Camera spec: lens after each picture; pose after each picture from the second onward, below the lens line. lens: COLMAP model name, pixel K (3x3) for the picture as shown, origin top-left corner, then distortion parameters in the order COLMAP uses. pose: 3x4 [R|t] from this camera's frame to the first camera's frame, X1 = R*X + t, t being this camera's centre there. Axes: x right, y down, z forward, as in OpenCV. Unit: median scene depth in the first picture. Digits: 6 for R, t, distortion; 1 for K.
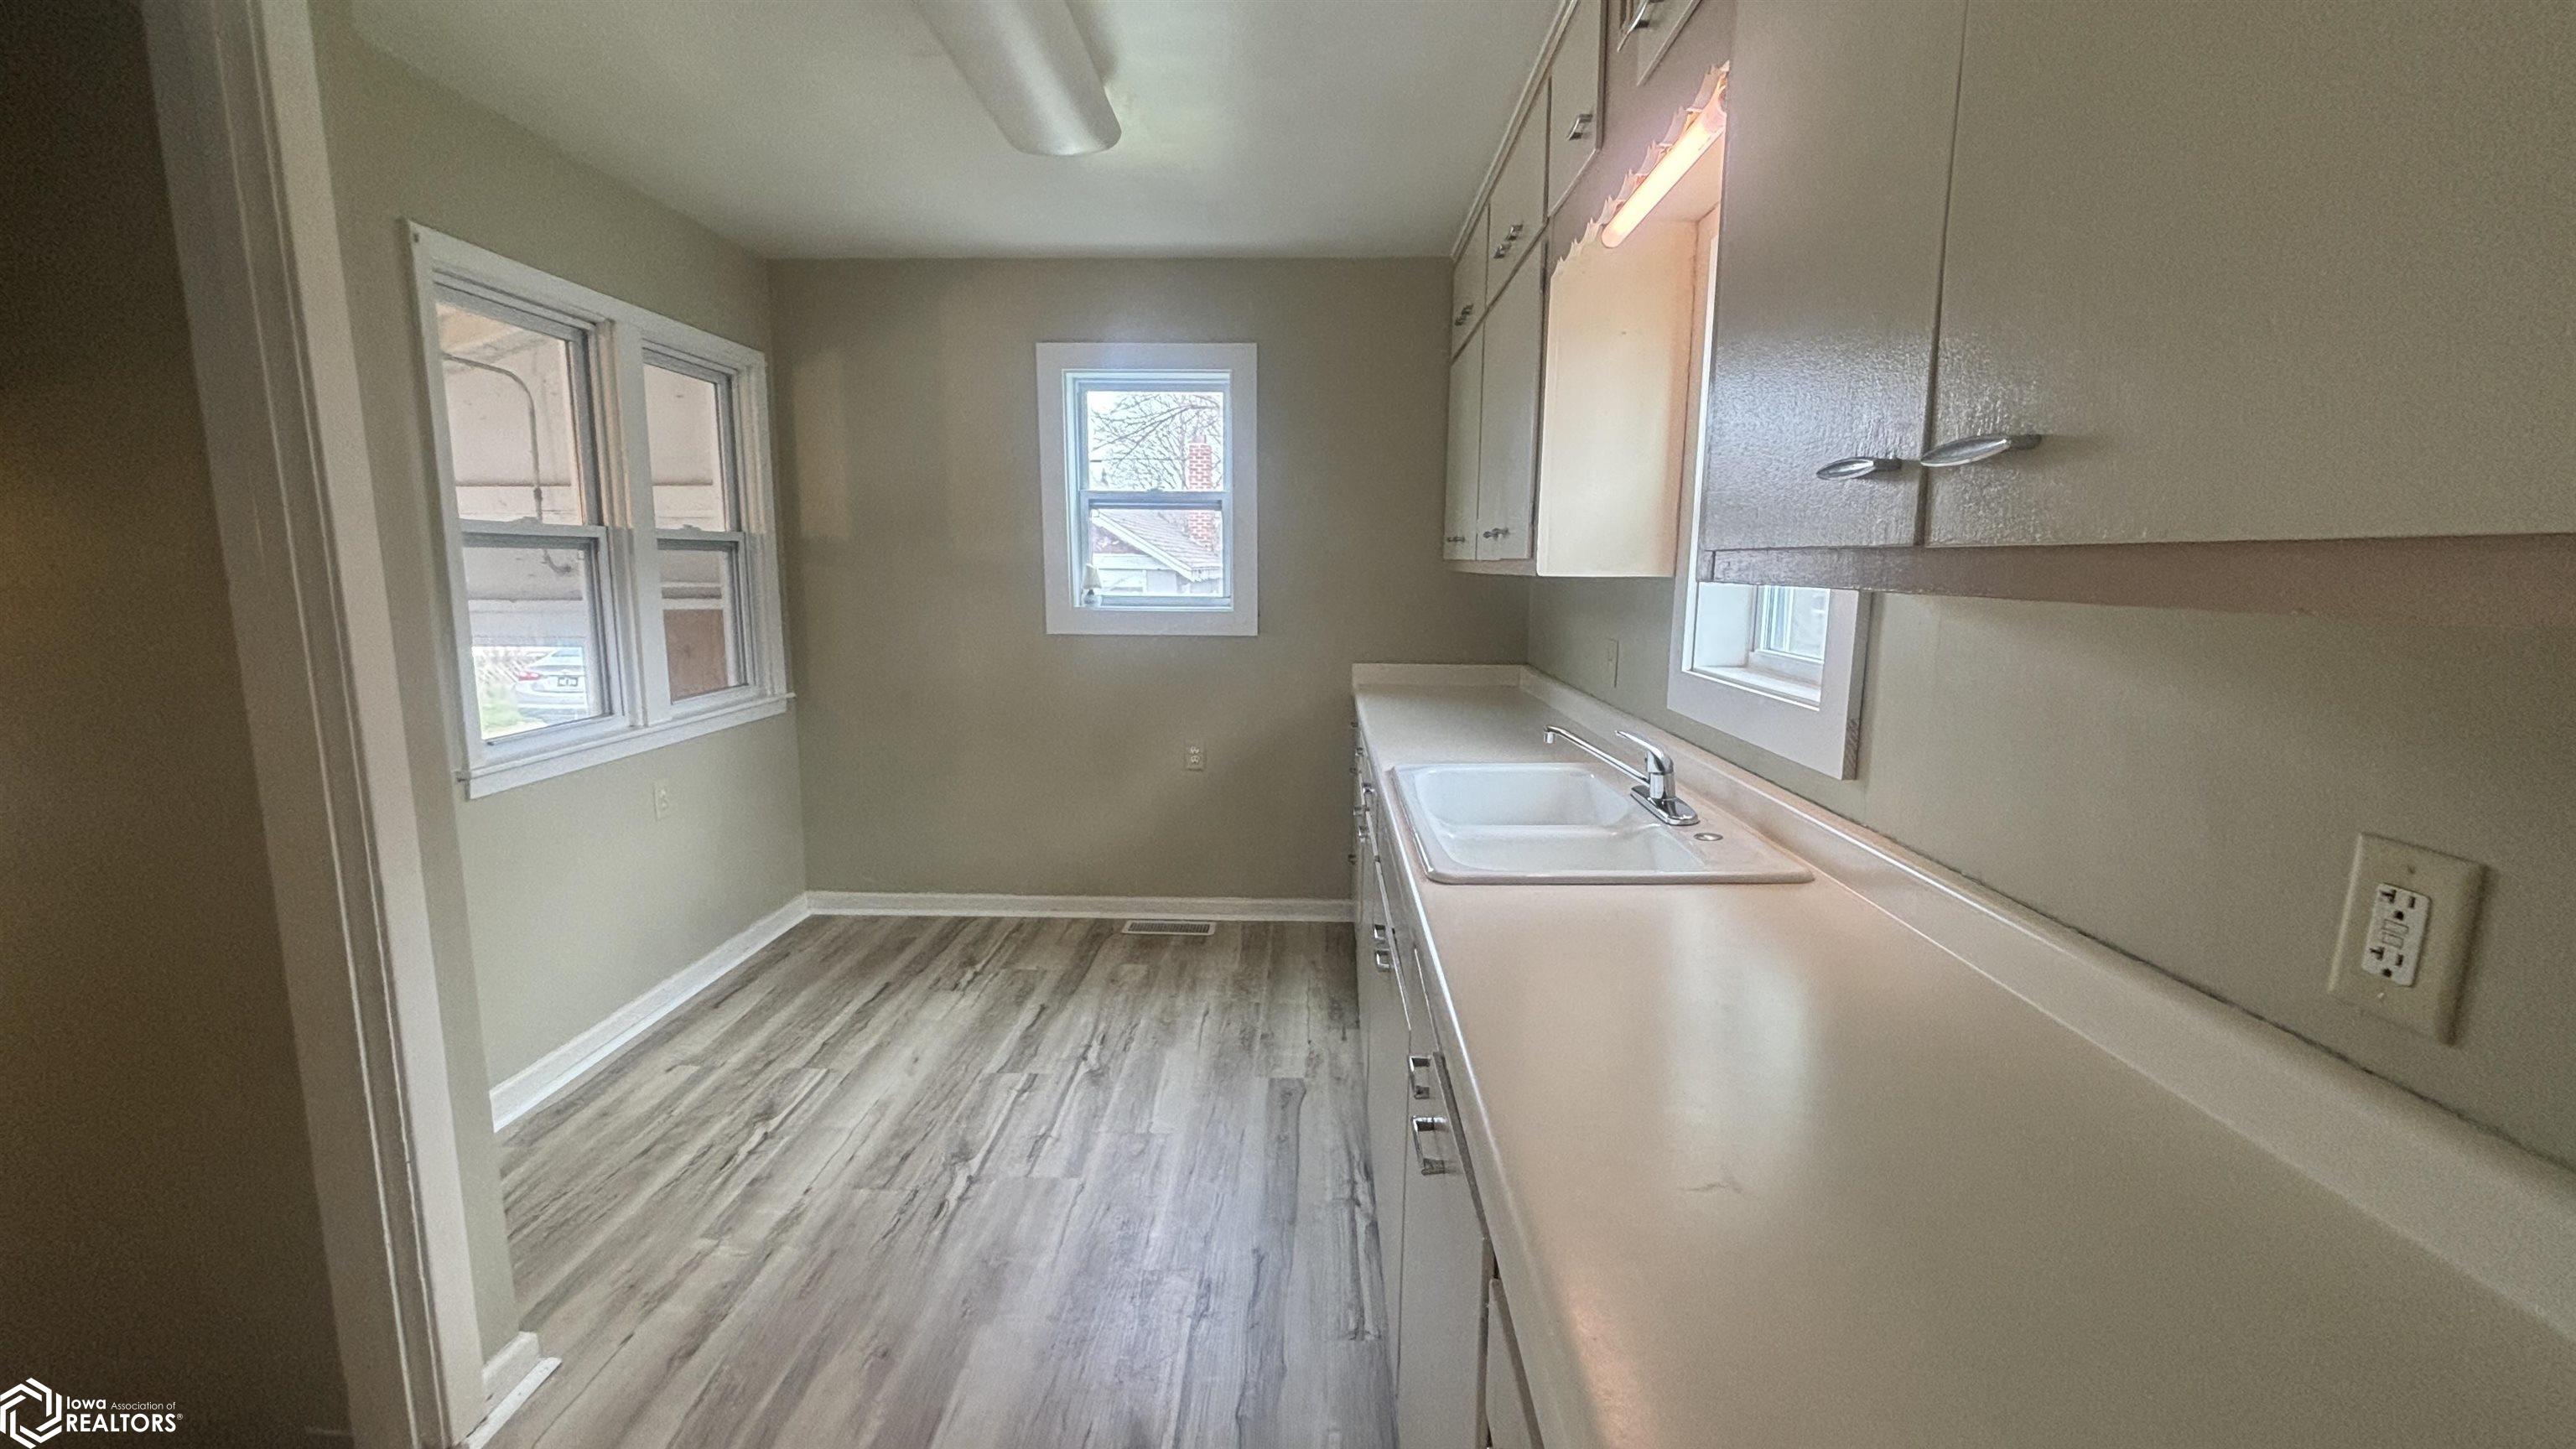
lens RADIAL K [[1036.3, 0, 1300.7], [0, 1036.3, 714.9], [0, 0, 1]] dist [-0.009088, 0.002137]
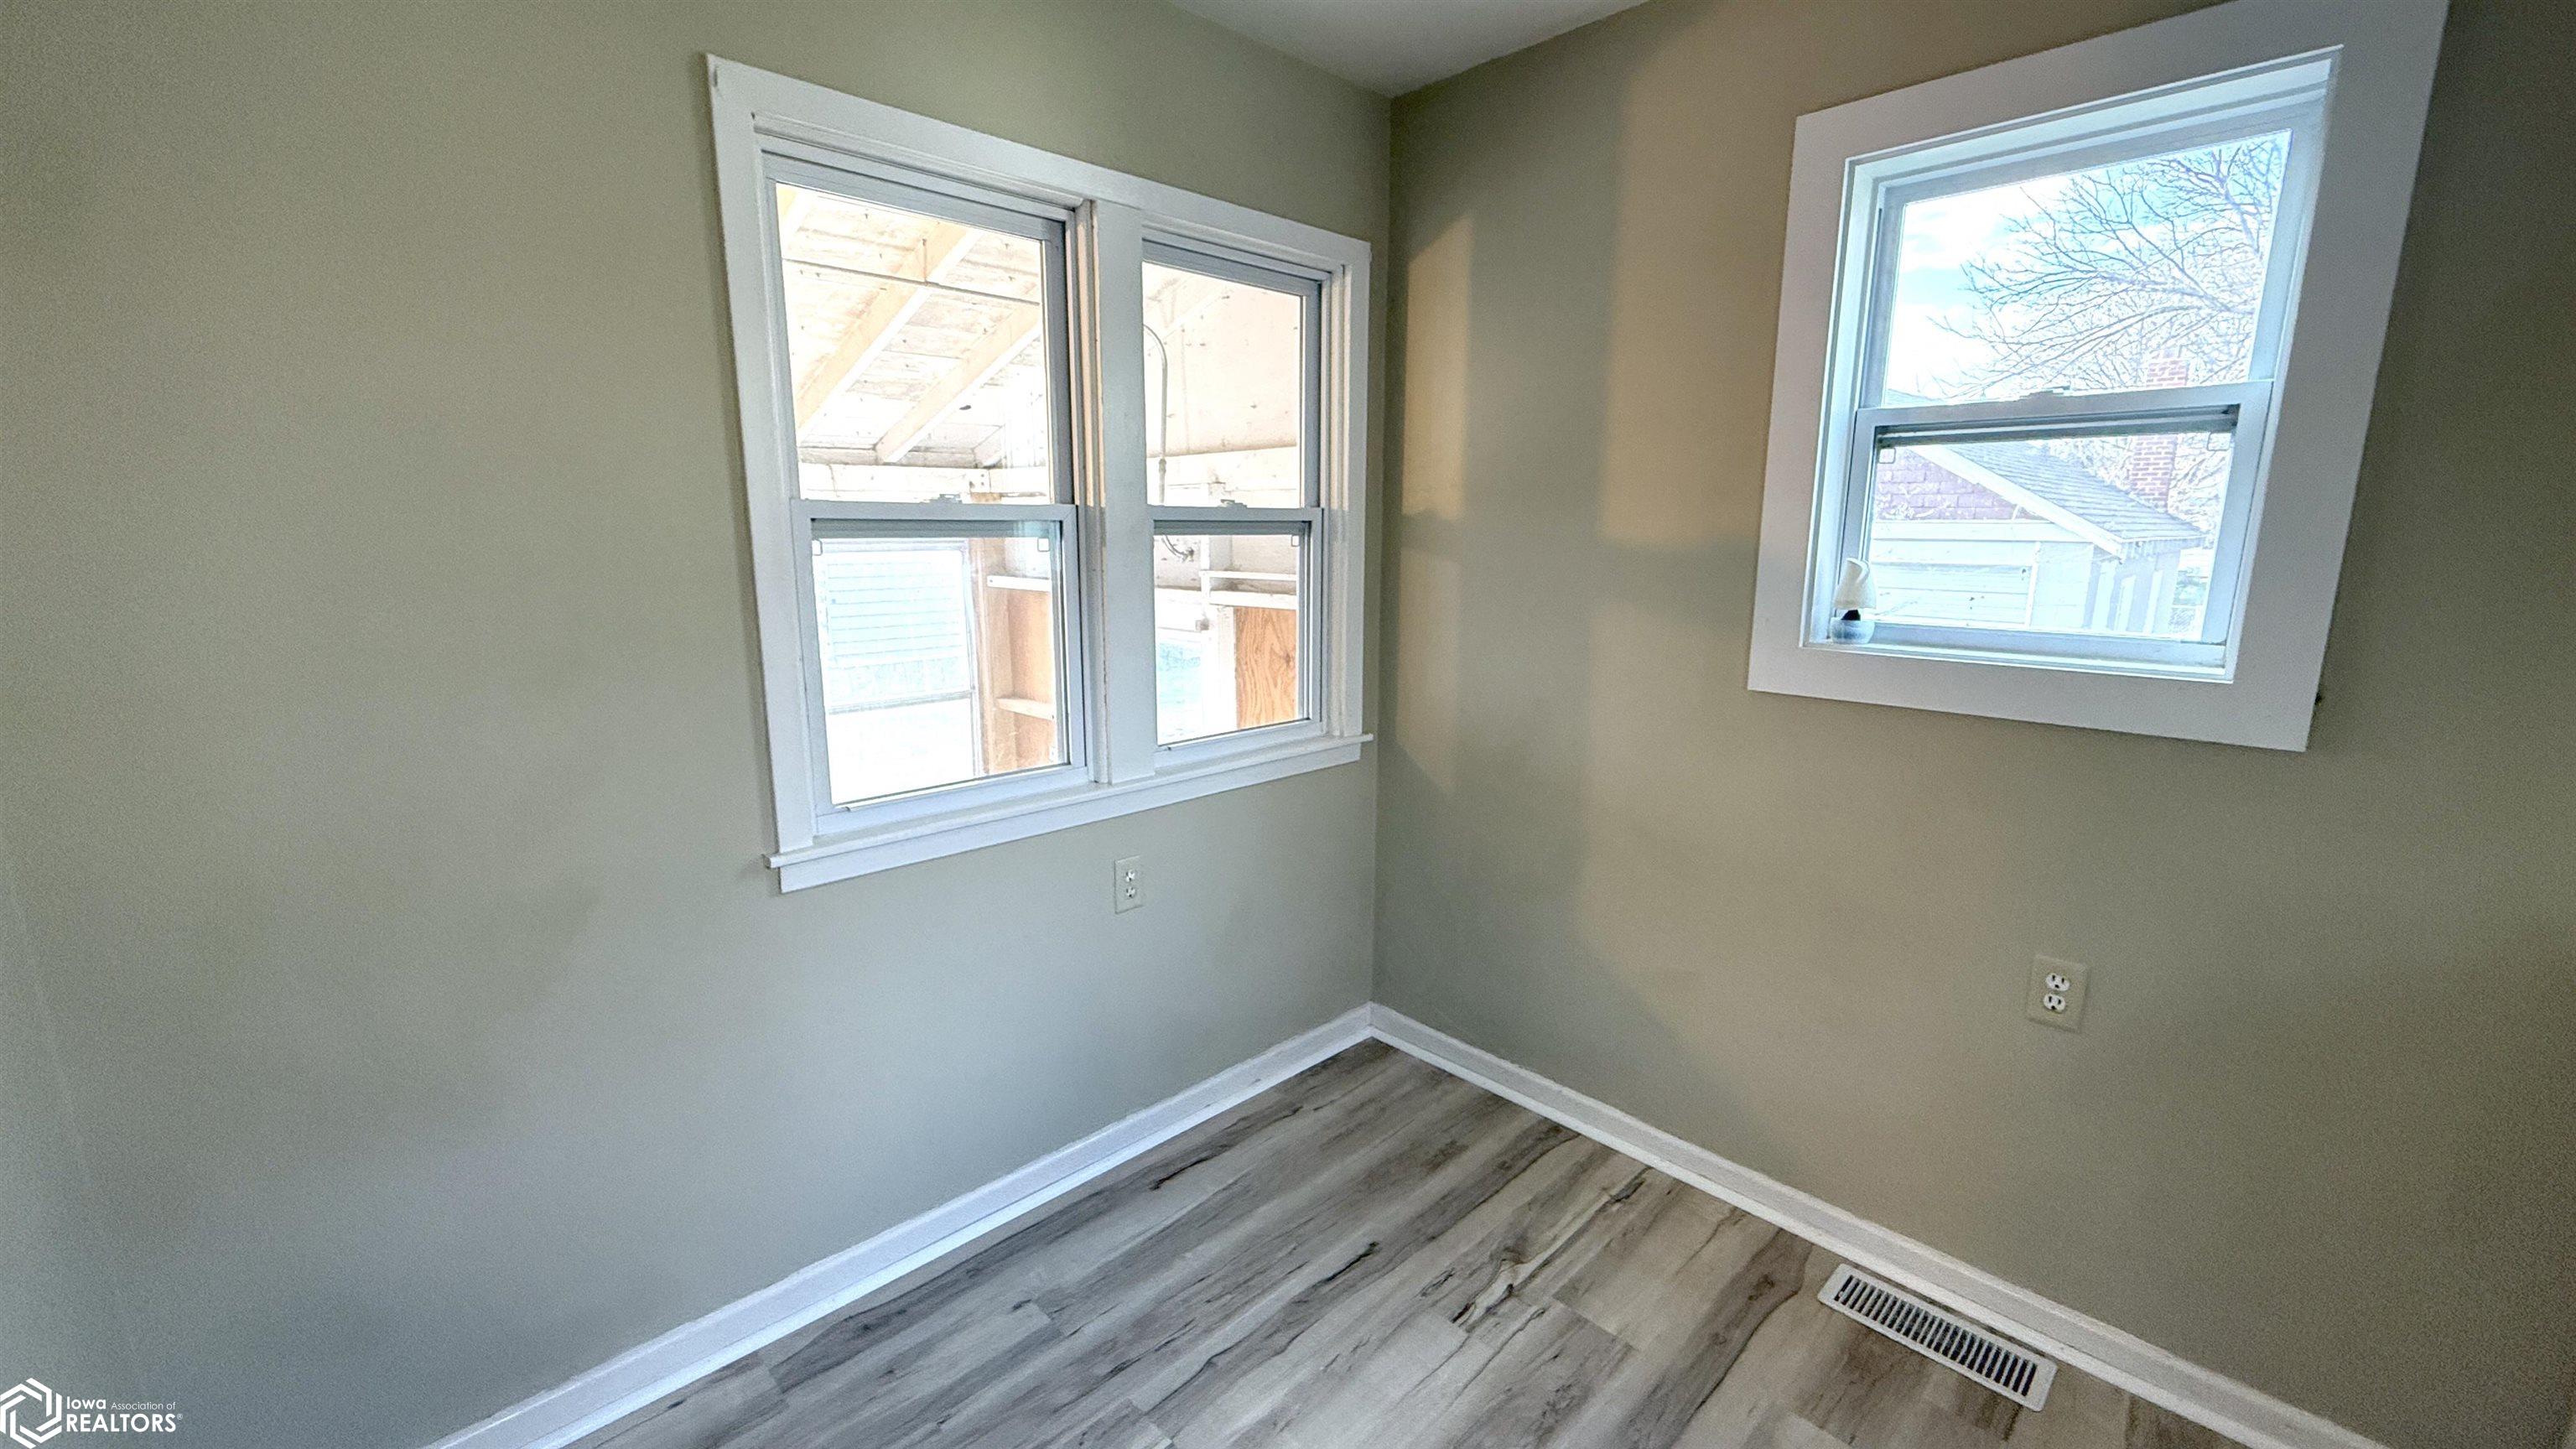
lens RADIAL K [[1021.0, 0, 1286.7], [0, 1021.0, 720.9], [0, 0, 1]] dist [-0.002463, 0.000054]
pose [[0.708021, 0.128213, -0.694455, -0.051792], [-0.100022, 0.991674, 0.081111, -0.087745], [0.699072, 0.012033, 0.714950, 0.494797]]
